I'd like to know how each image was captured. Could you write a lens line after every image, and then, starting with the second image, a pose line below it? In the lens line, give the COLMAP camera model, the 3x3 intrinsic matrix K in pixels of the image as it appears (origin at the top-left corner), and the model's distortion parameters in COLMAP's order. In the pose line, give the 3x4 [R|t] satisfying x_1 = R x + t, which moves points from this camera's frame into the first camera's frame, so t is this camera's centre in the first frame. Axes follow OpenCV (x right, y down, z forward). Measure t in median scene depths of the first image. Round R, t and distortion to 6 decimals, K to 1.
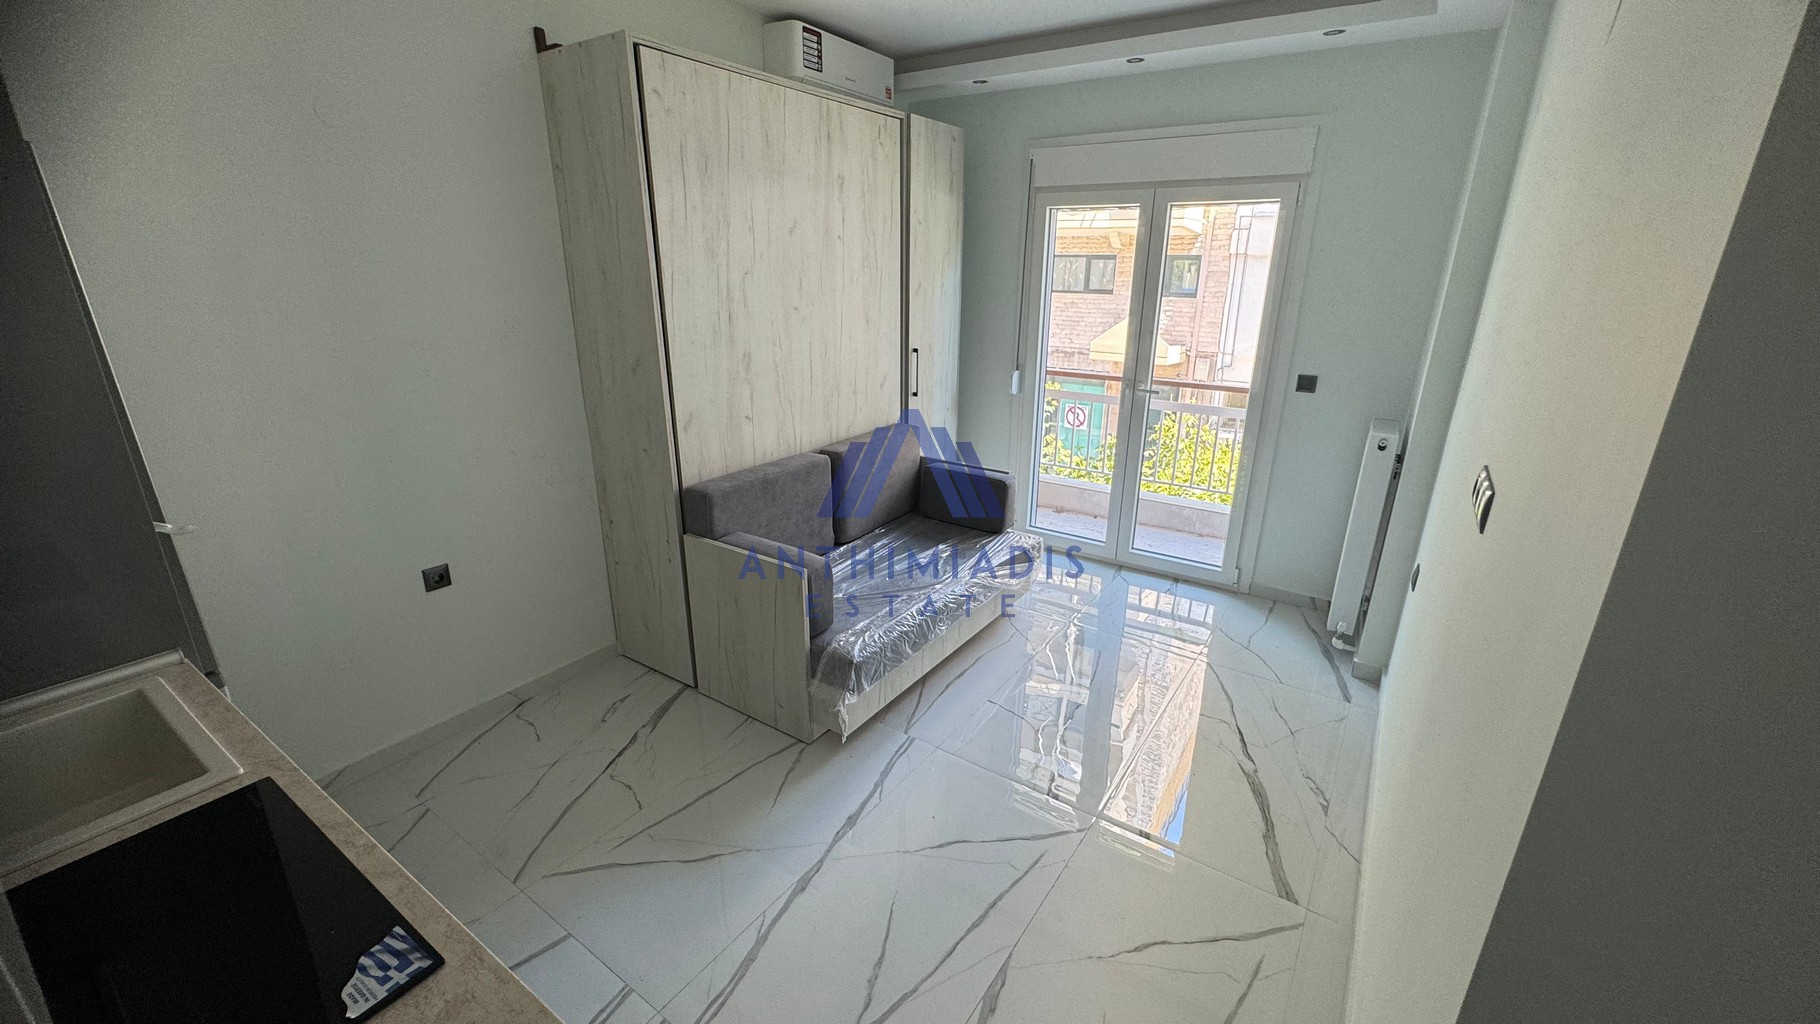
lens RADIAL K [[730.4, 0, 906.9], [0, 730.4, 515.2], [0, 0, 1]] dist [-0.001151, -0.000236]
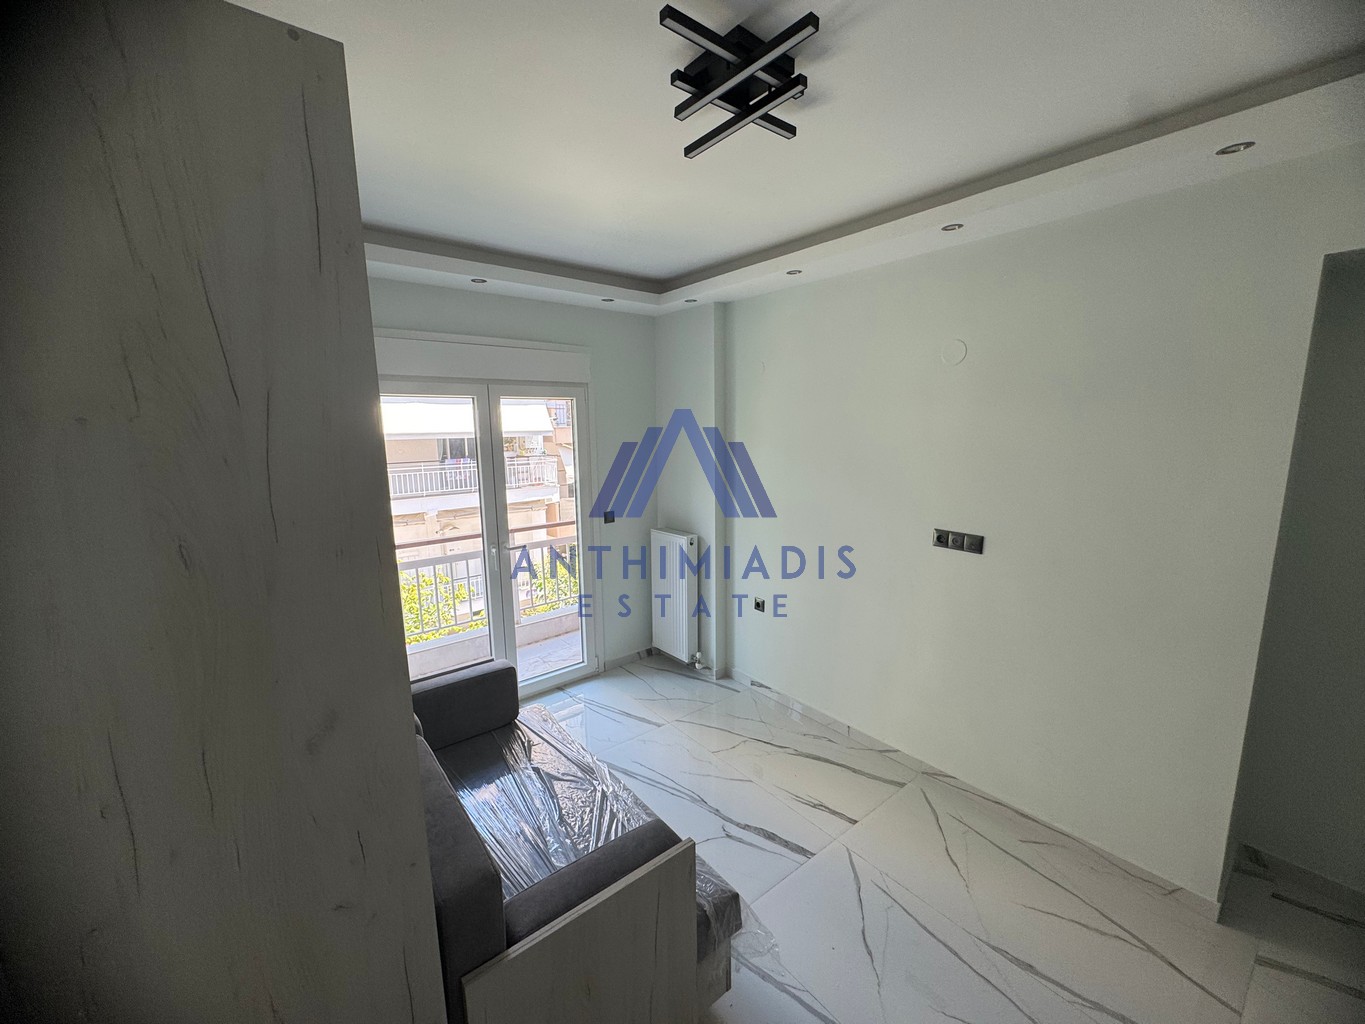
lens RADIAL K [[547.1, 0, 684.8], [0, 547.1, 511.6], [0, 0, 1]] dist [-0.001681, -0.000093]
pose [[0.288559, -0.165377, 0.943072, -0.516939], [0.325380, 0.943287, 0.065856, -0.243230], [-0.900478, 0.287854, 0.326004, 0.566479]]
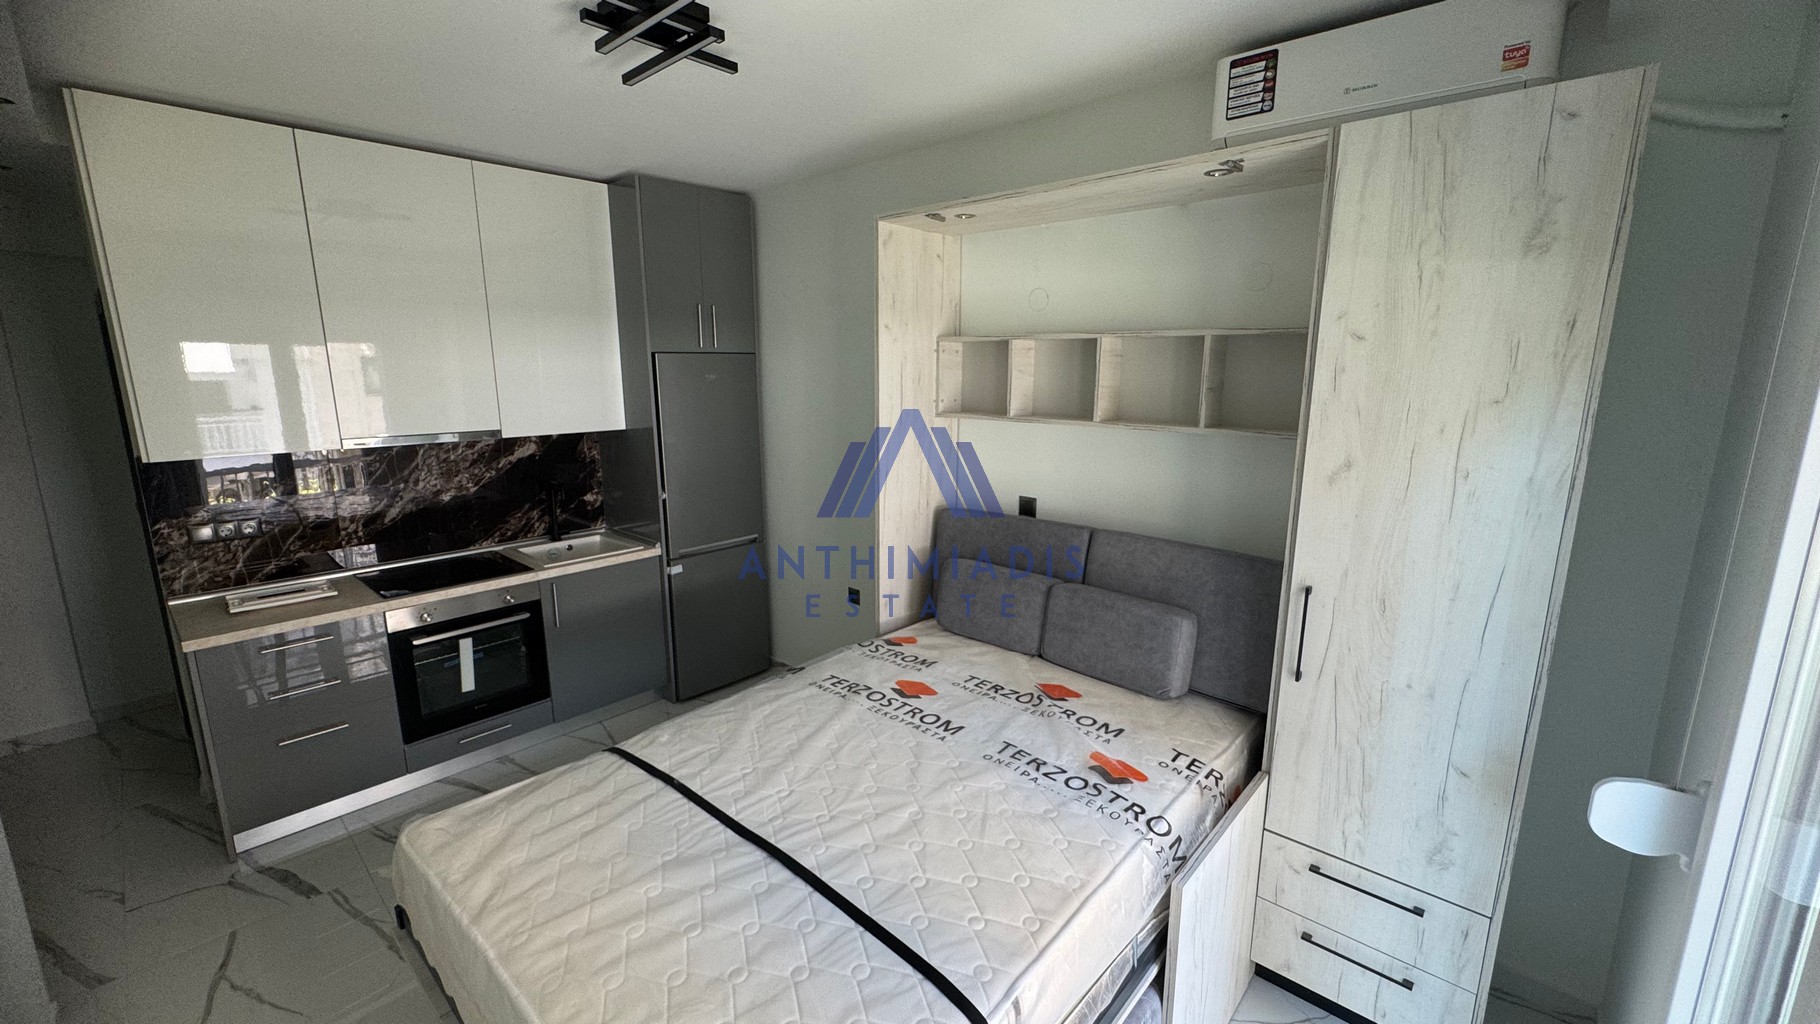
lens RADIAL K [[729.8, 0, 913.7], [0, 729.8, 513.3], [0, 0, 1]] dist [-0.003107, 0.000386]
pose [[-0.137452, 0.190559, -0.972005, 0.634928], [-0.322636, 0.919189, 0.225828, -0.371524], [0.936490, 0.344644, -0.064863, 0.960091]]
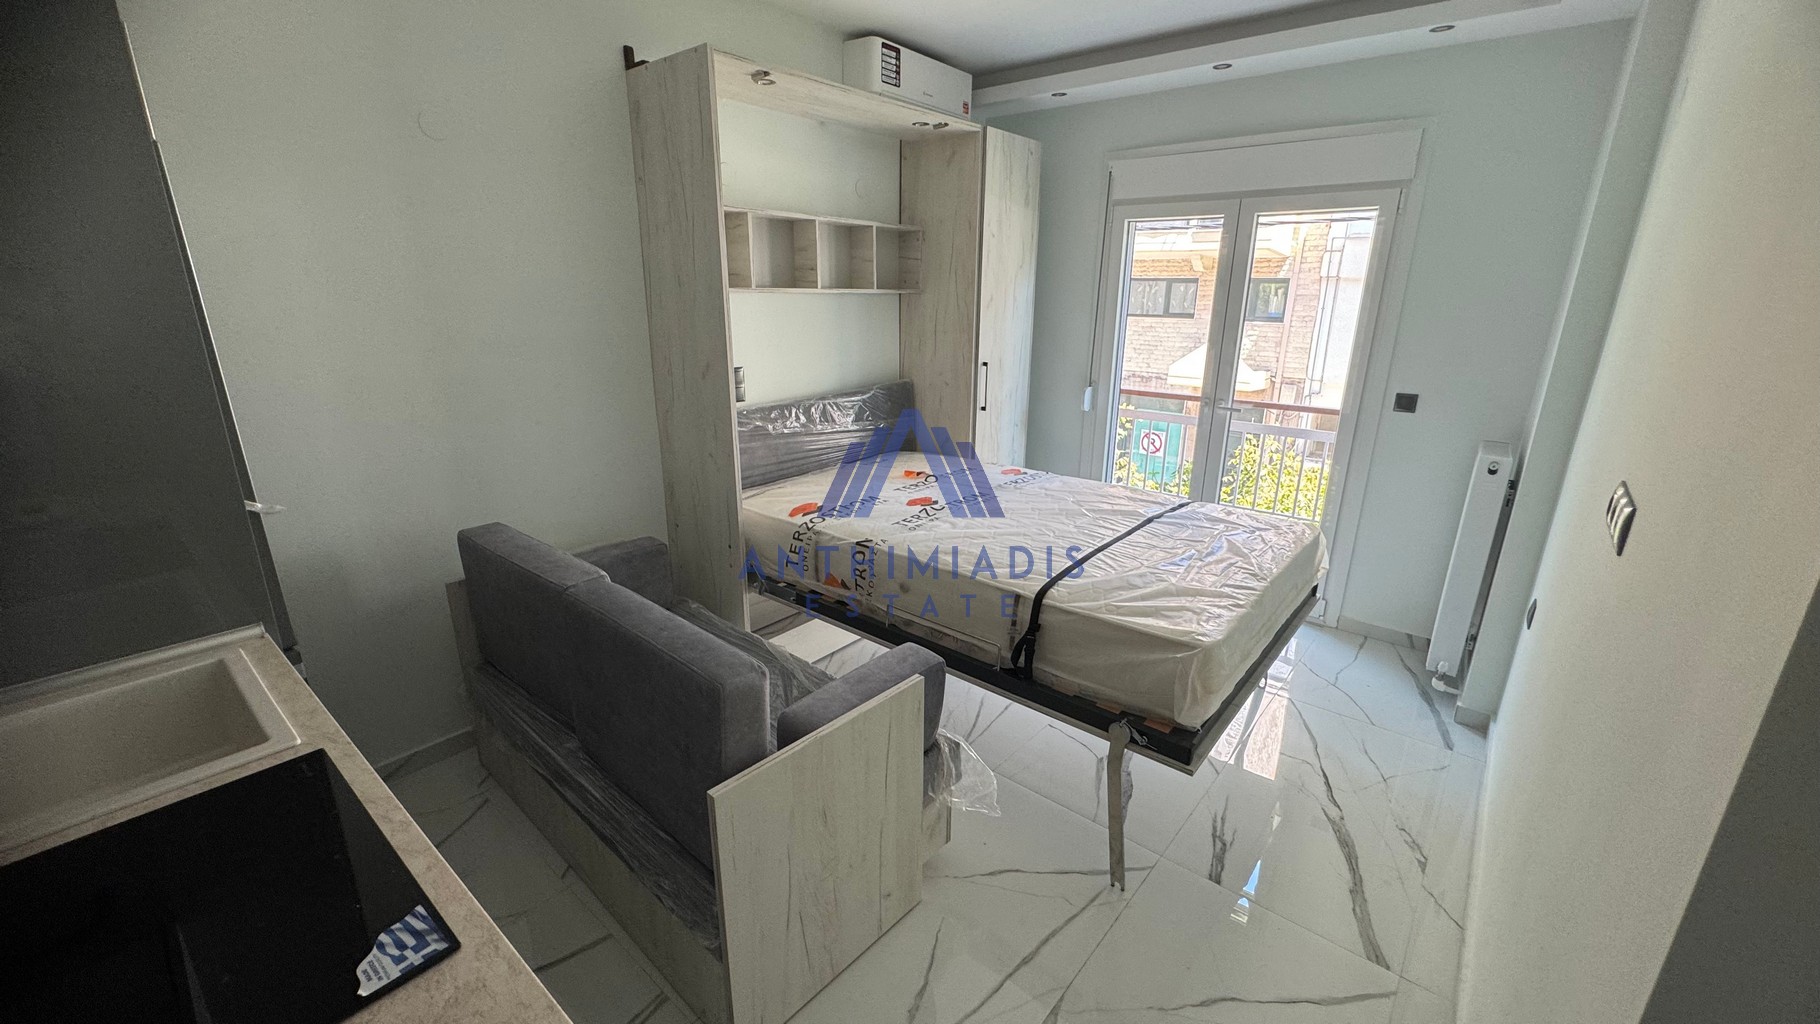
lens RADIAL K [[730.4, 0, 906.9], [0, 730.4, 515.2], [0, 0, 1]] dist [-0.001151, -0.000236]
pose [[0.995036, 0.031403, -0.094427, 0.007921], [-0.034488, 0.998918, -0.031208, 0.014978], [0.093345, 0.034310, 0.995042, 0.021403]]
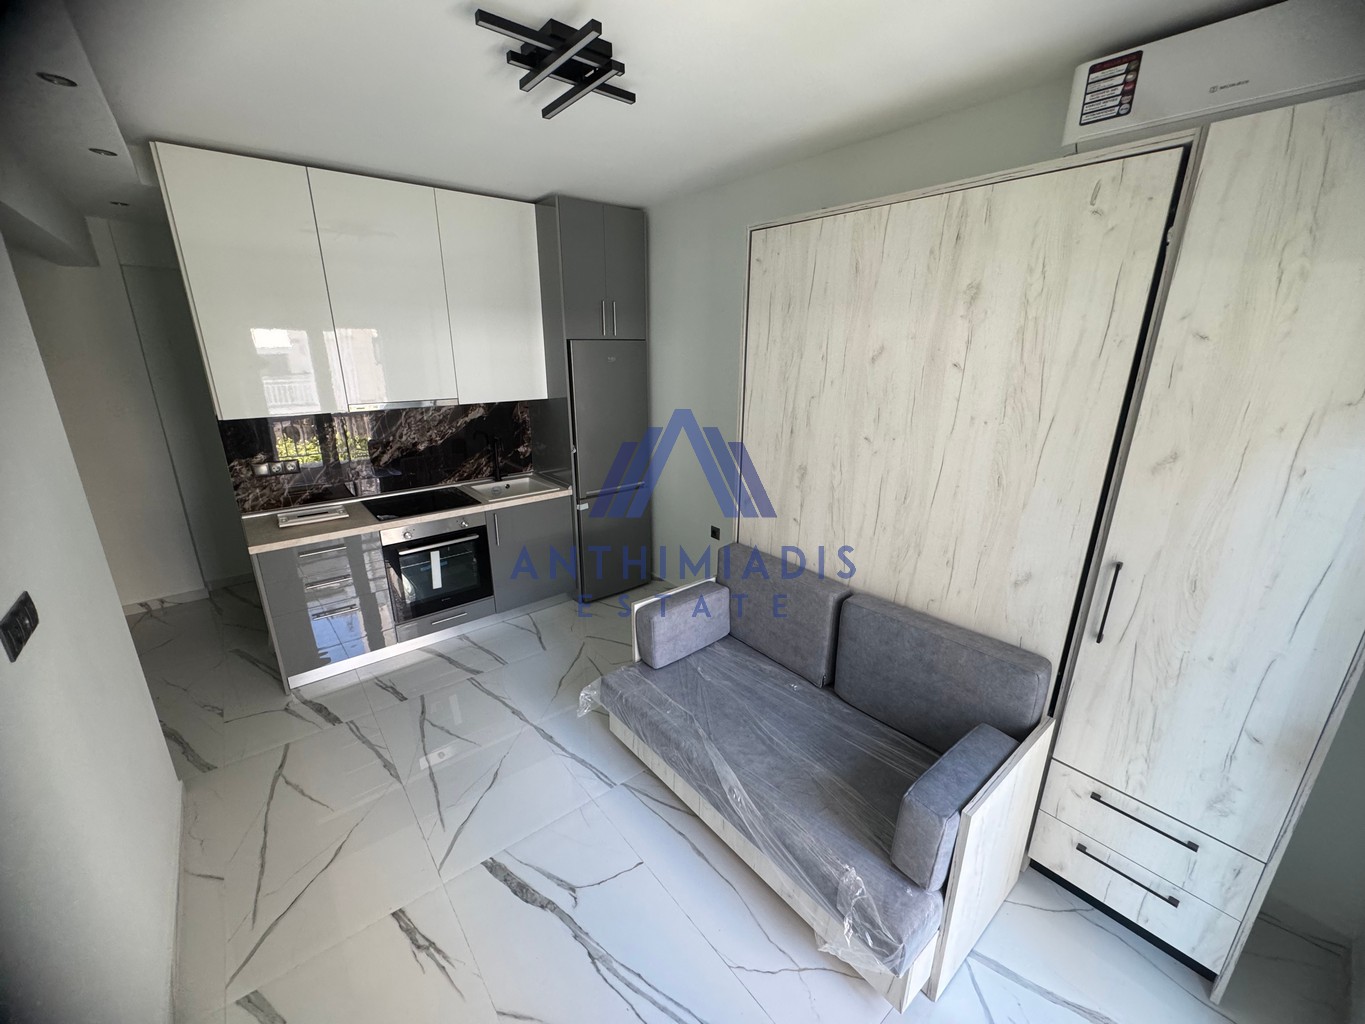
lens RADIAL K [[547.1, 0, 684.8], [0, 547.1, 511.6], [0, 0, 1]] dist [-0.001681, -0.000093]
pose [[-0.278224, 0.275199, -0.920248, 0.582713], [-0.318762, 0.877325, 0.358736, -0.380489], [0.906081, 0.393149, -0.156369, 0.941724]]
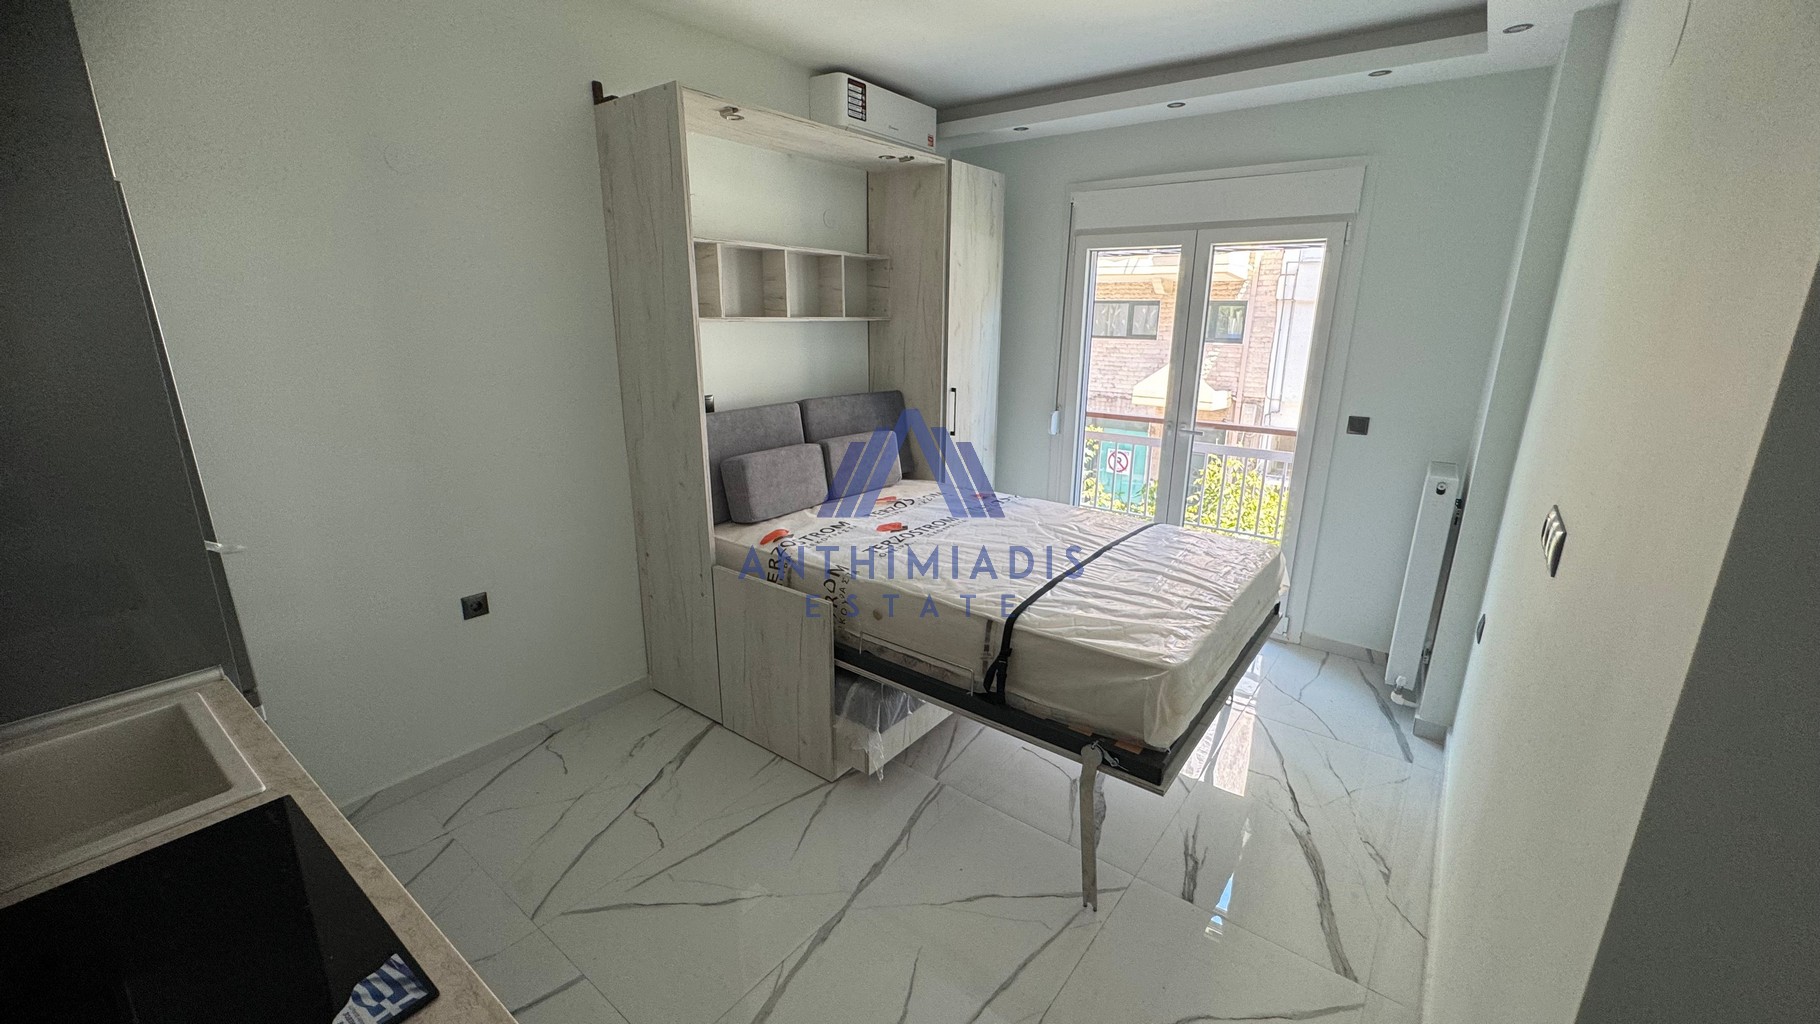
lens RADIAL K [[732.8, 0, 906.2], [0, 732.8, 514.5], [0, 0, 1]] dist [-0.000907, -0.000232]
pose [[0.998330, 0.015525, -0.055640, 0.007076], [-0.018890, 0.997991, -0.060468, 0.008041], [0.054589, 0.061418, 0.996618, 0.009539]]
